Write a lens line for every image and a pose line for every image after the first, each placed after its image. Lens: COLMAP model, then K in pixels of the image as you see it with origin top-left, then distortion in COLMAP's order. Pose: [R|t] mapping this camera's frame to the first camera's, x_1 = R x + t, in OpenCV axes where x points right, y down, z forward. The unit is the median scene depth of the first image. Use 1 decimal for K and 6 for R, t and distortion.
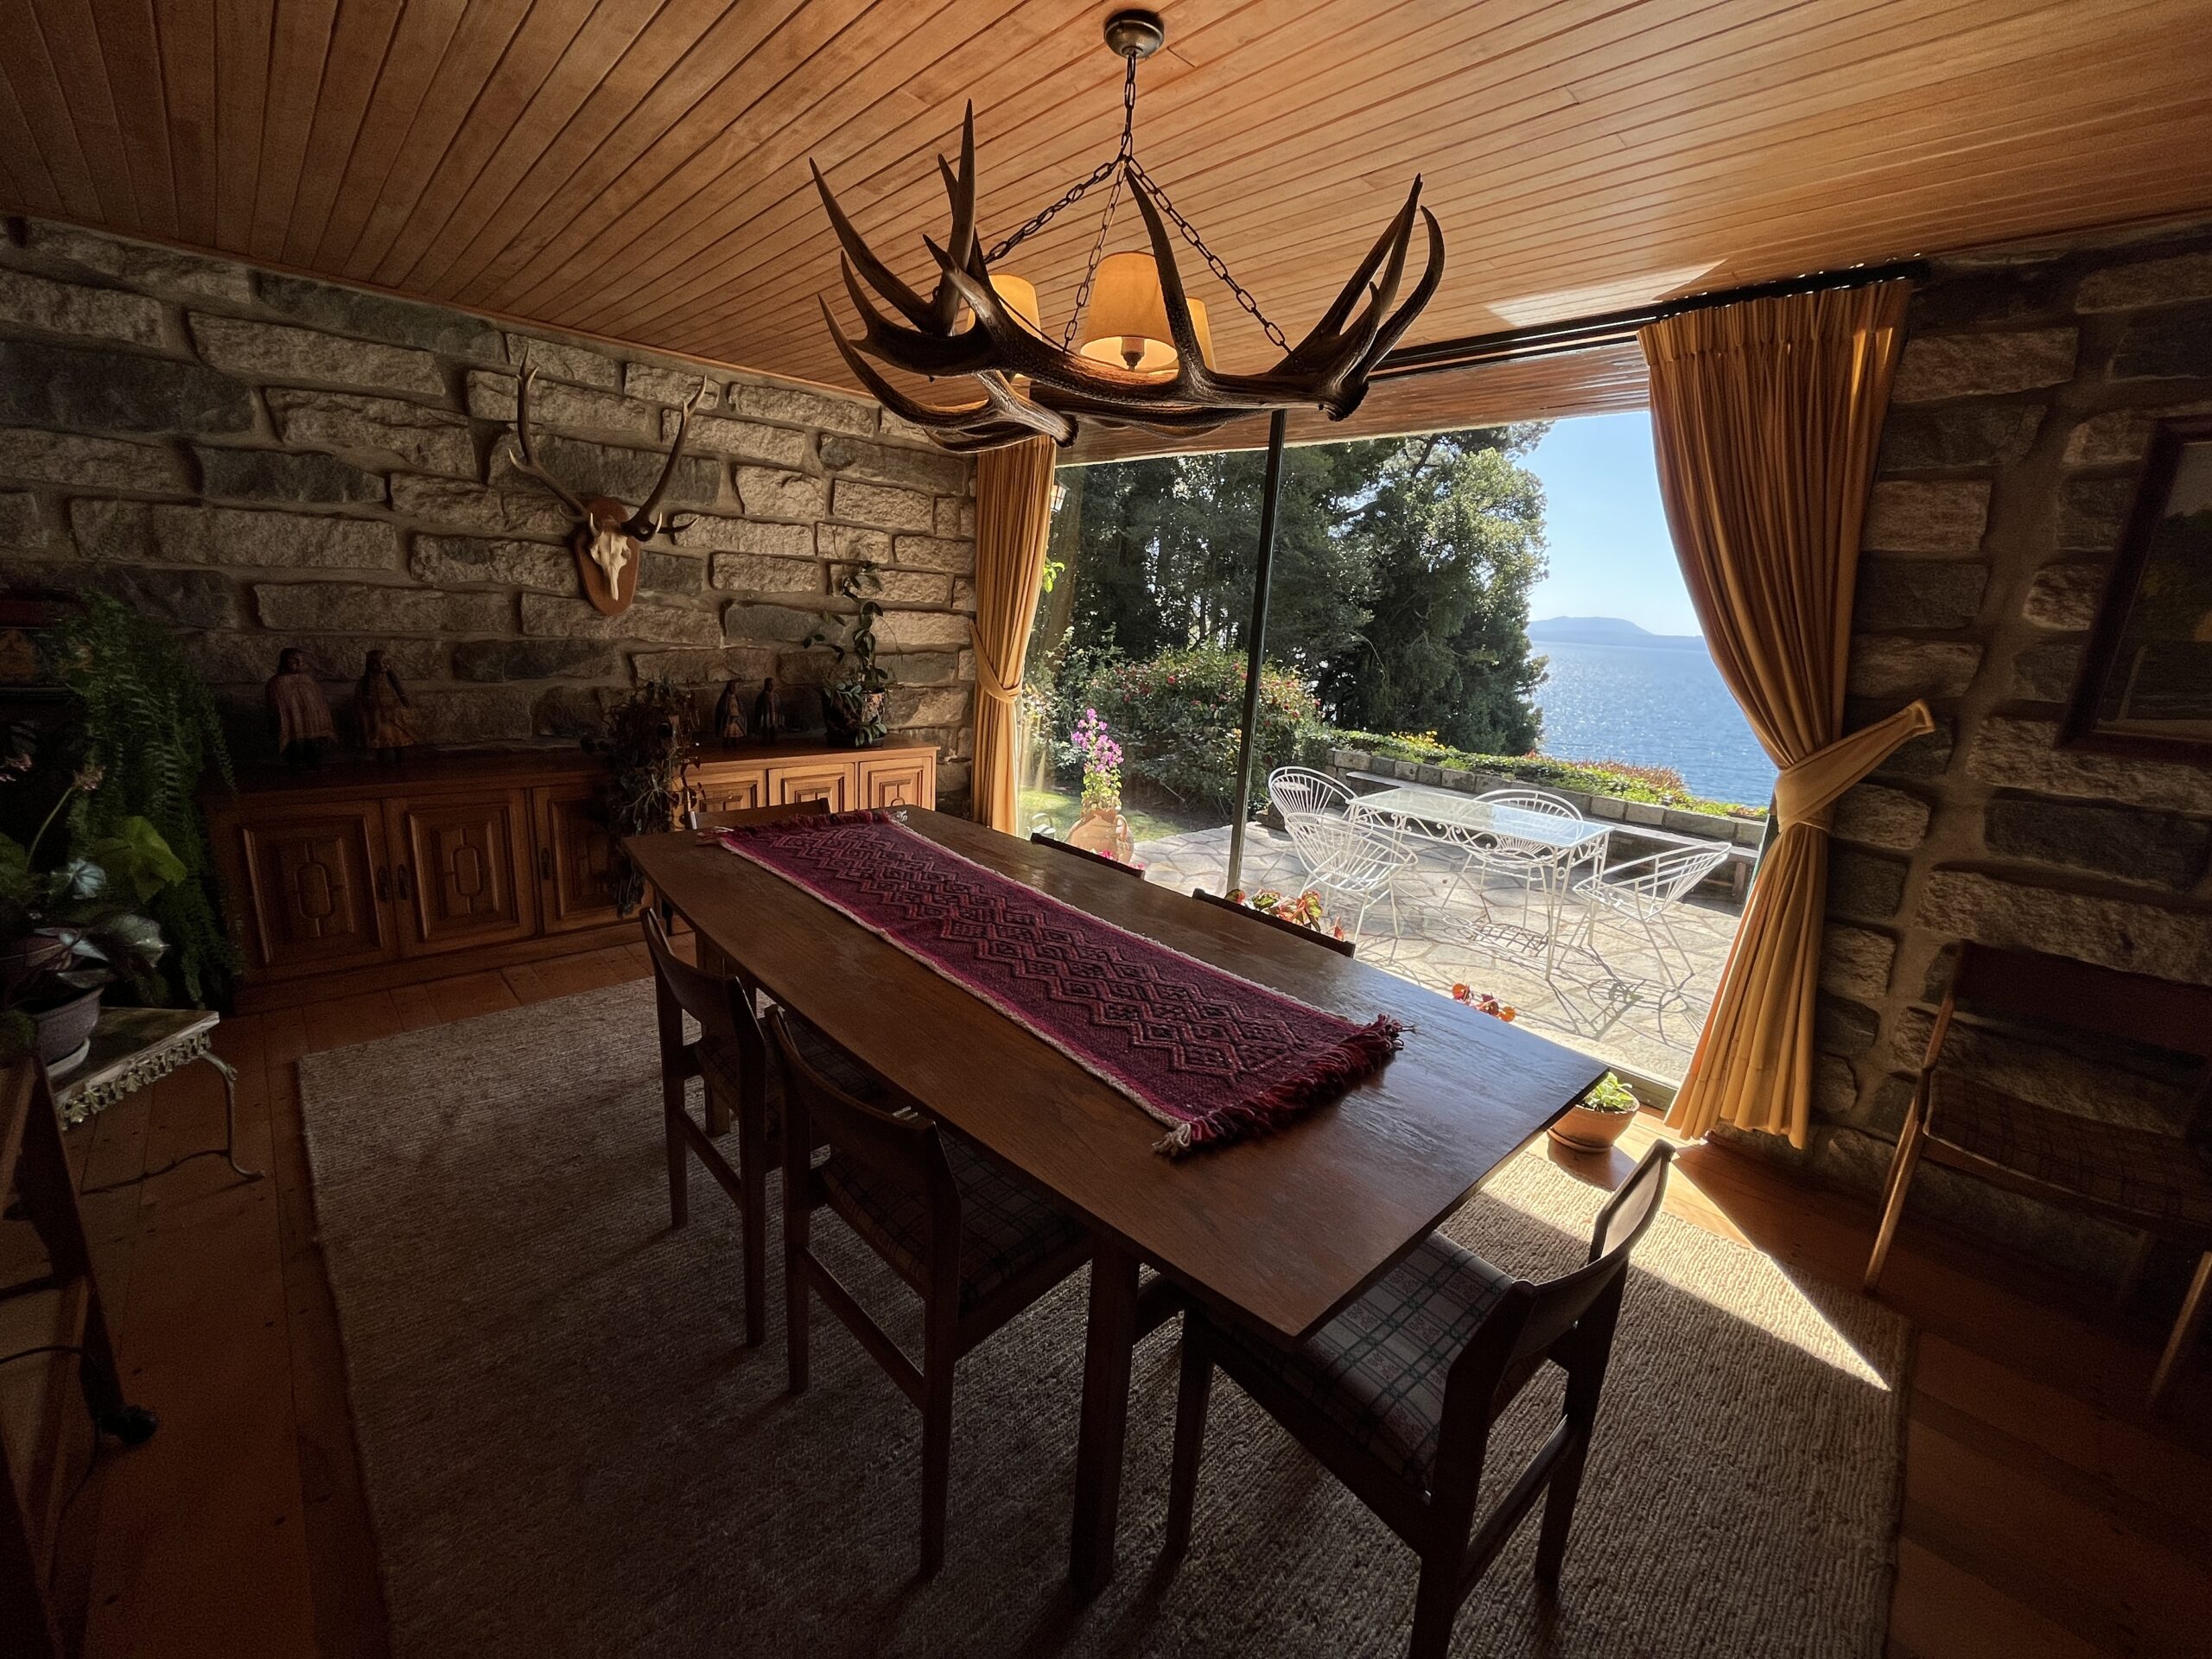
lens RADIAL K [[890.1, 0, 1103.8], [0, 890.1, 828.1], [0, 0, 1]] dist [-0.002787, -0.000162]
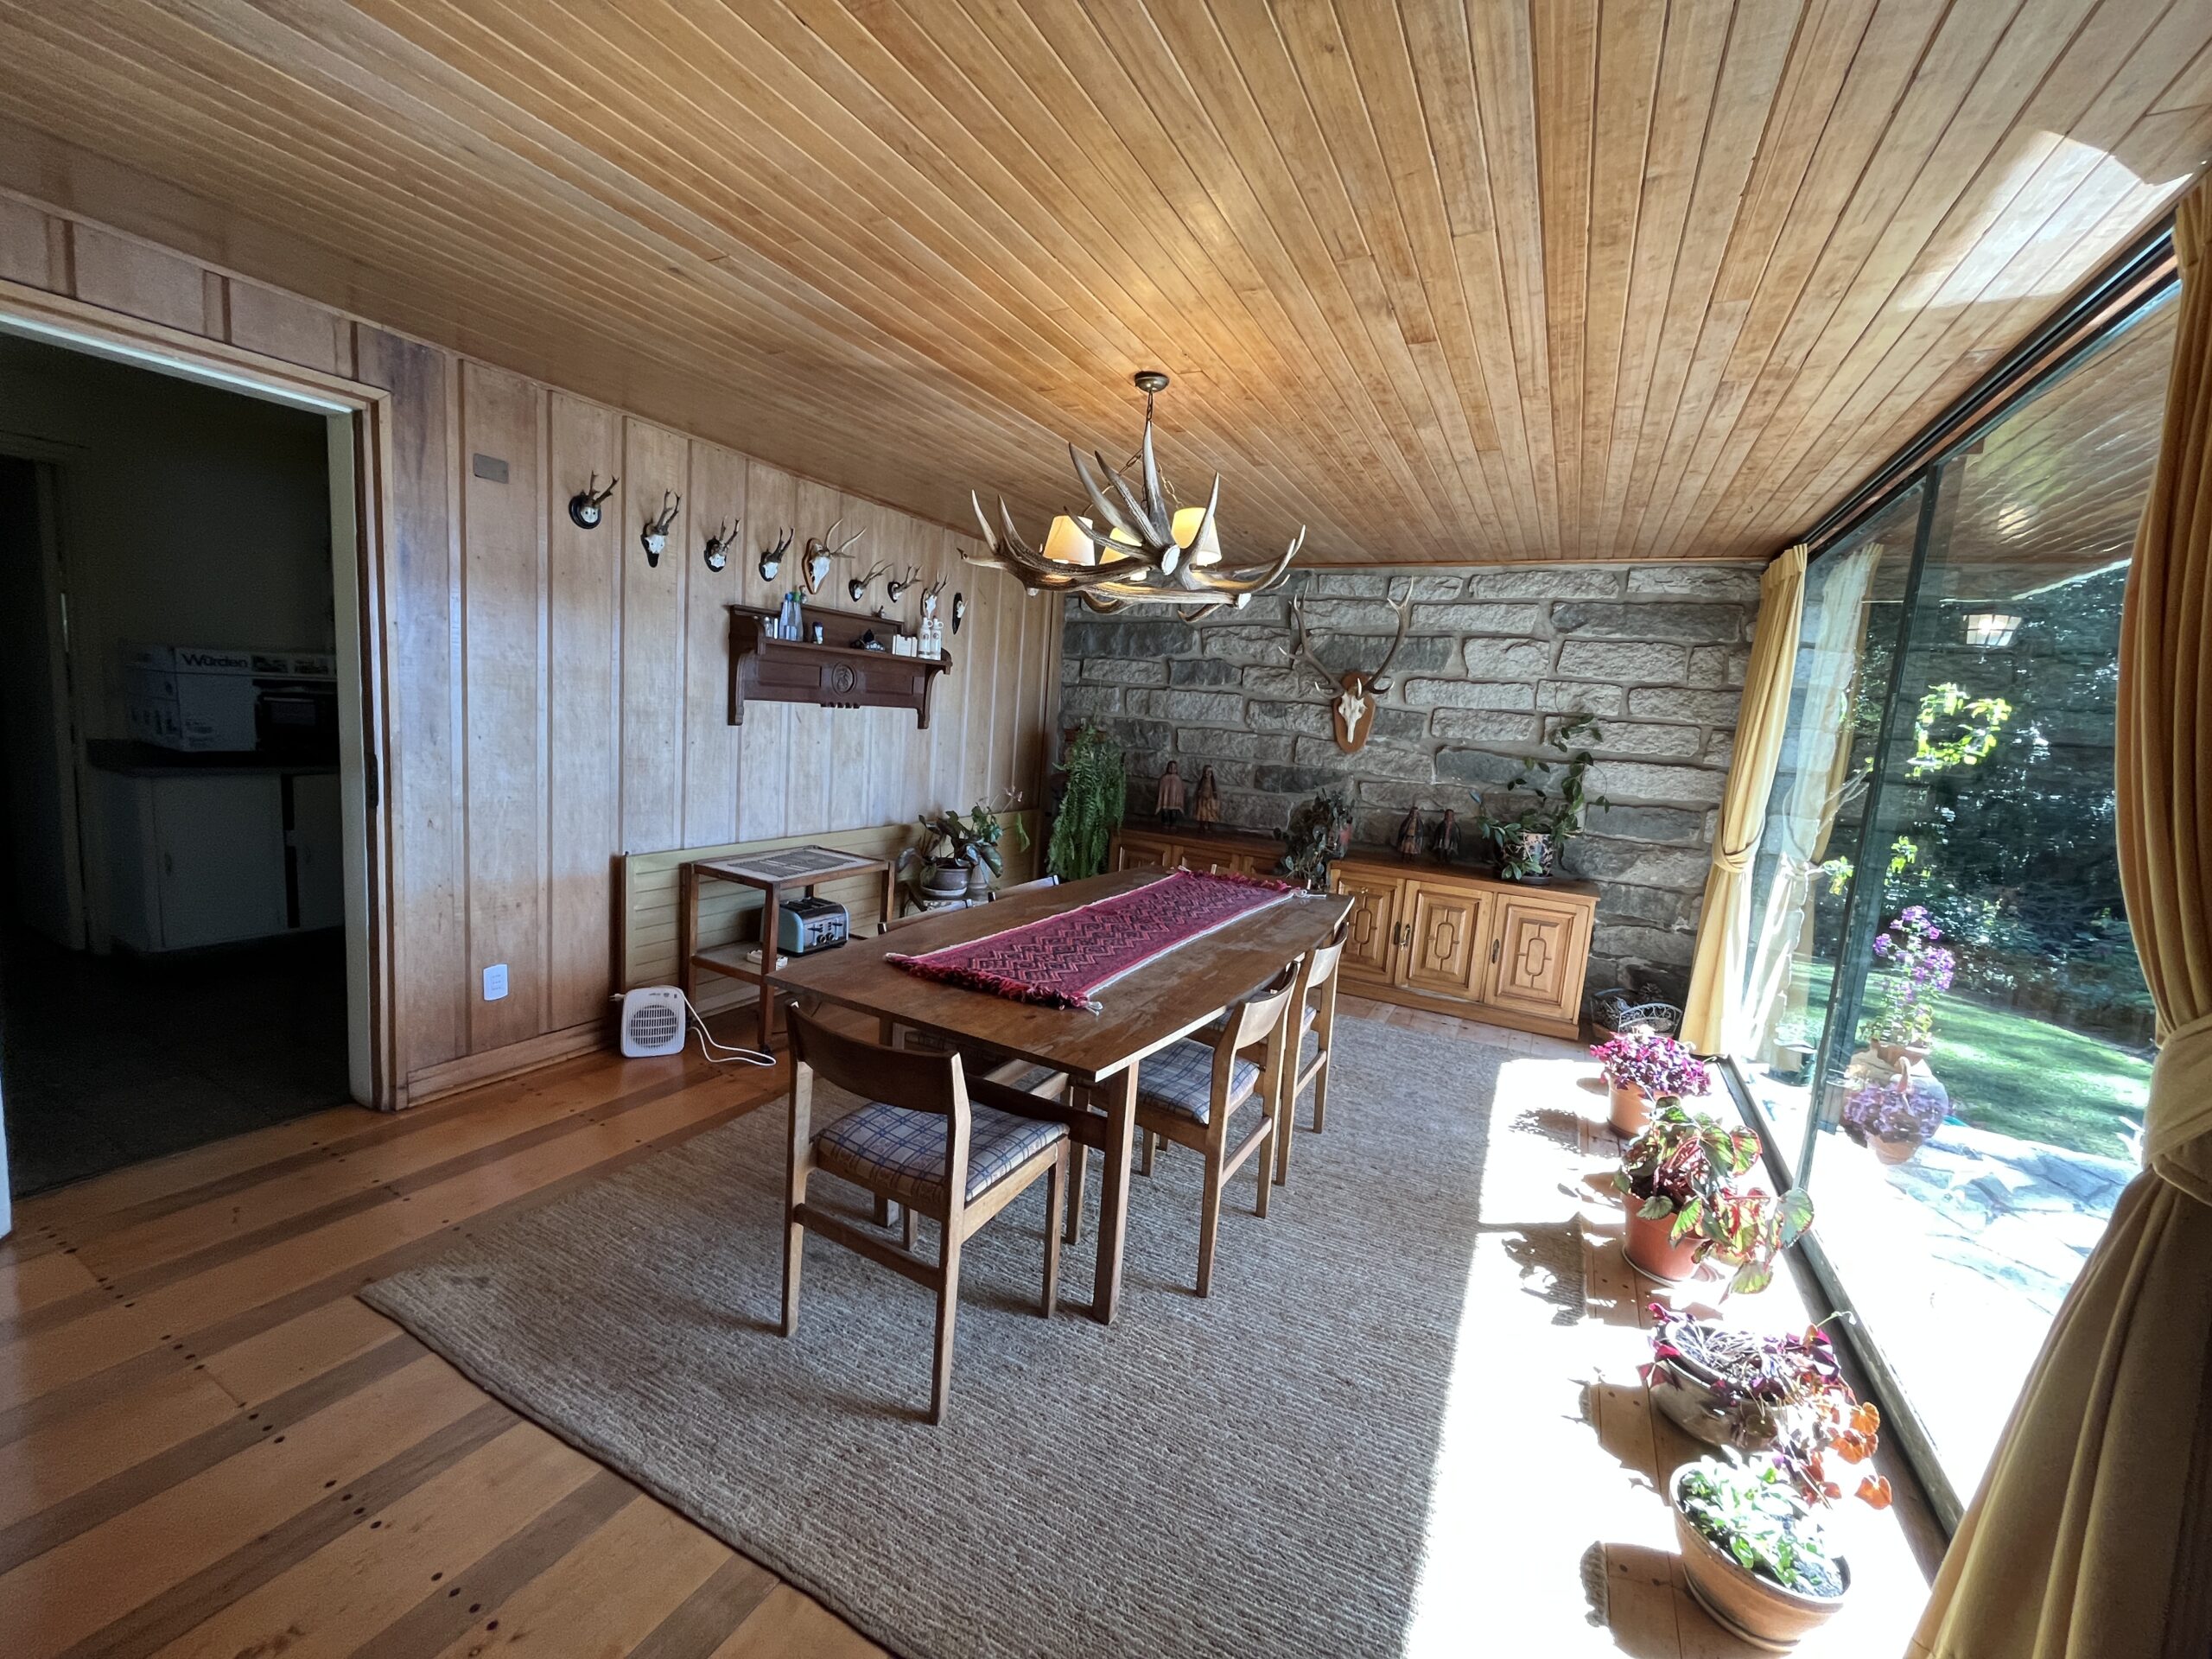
lens RADIAL K [[890.1, 0, 1103.8], [0, 890.1, 828.1], [0, 0, 1]] dist [-0.002787, -0.000162]
pose [[0.327786, 0.087273, -0.940712, 0.592811], [-0.279052, 0.960242, -0.008149, -0.008695], [0.902600, 0.265178, 0.339107, 0.200996]]
